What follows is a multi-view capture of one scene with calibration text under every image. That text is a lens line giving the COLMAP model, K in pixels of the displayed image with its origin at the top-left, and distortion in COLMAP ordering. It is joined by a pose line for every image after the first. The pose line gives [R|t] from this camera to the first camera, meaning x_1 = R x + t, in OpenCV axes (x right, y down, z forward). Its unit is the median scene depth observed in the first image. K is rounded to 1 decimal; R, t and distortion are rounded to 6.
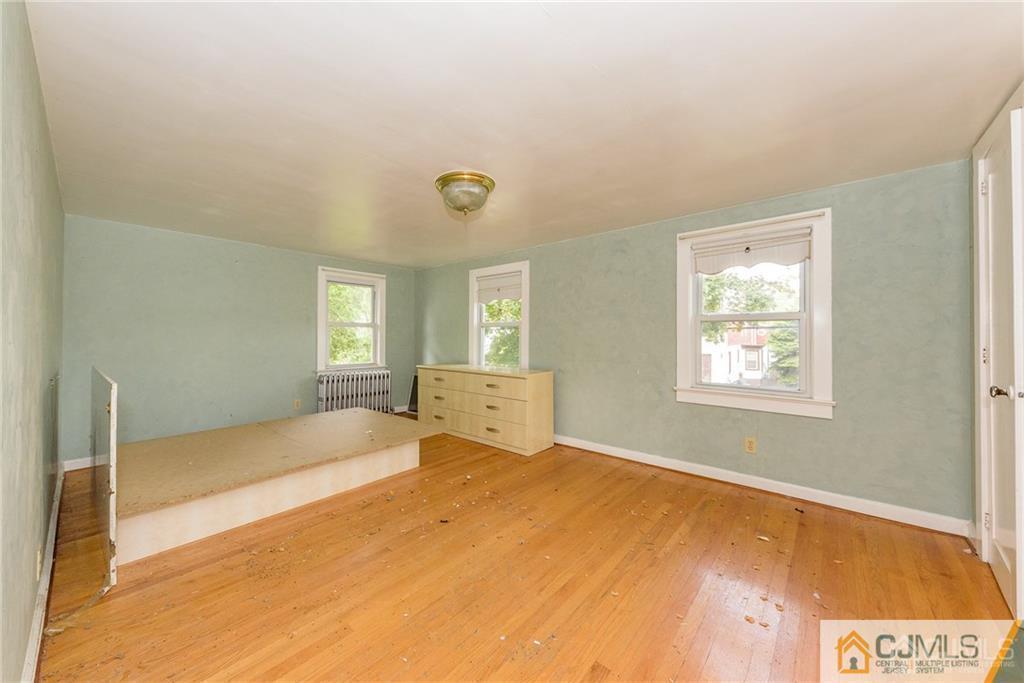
lens RADIAL K [[378.3, 0, 508.2], [0, 378.3, 333.6], [0, 0, 1]] dist [-0.000051, -0.006478]
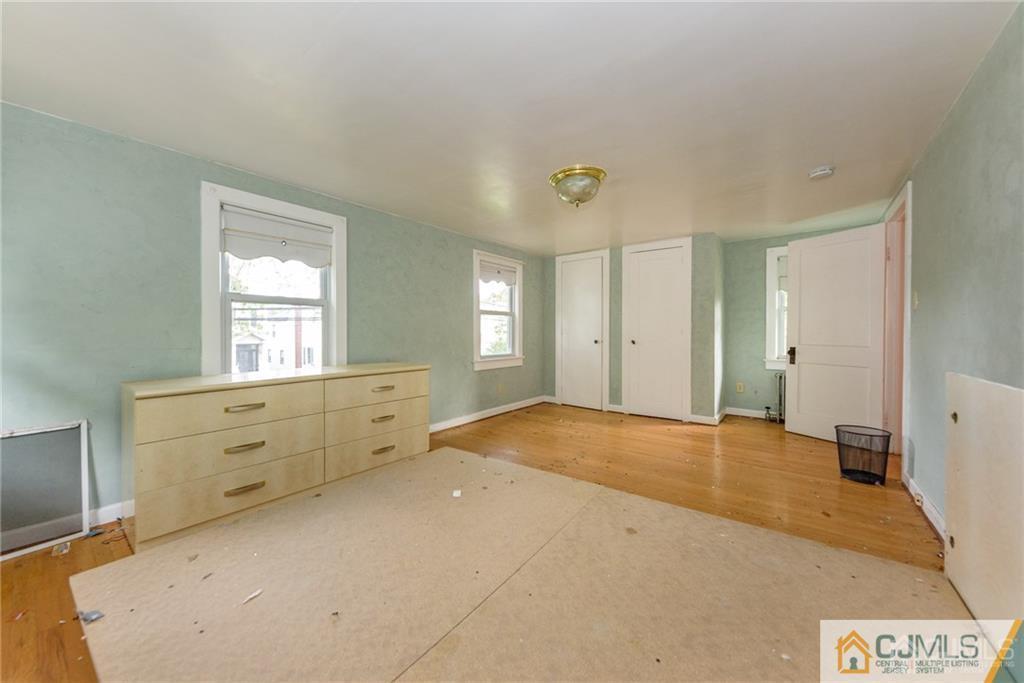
lens RADIAL K [[378.3, 0, 508.2], [0, 378.3, 333.6], [0, 0, 1]] dist [-0.000051, -0.006478]
pose [[-0.073108, -0.005658, 0.997308, -0.774614], [-0.002268, 0.999982, 0.005507, 0.029564], [-0.997321, -0.001860, -0.073120, 0.814074]]
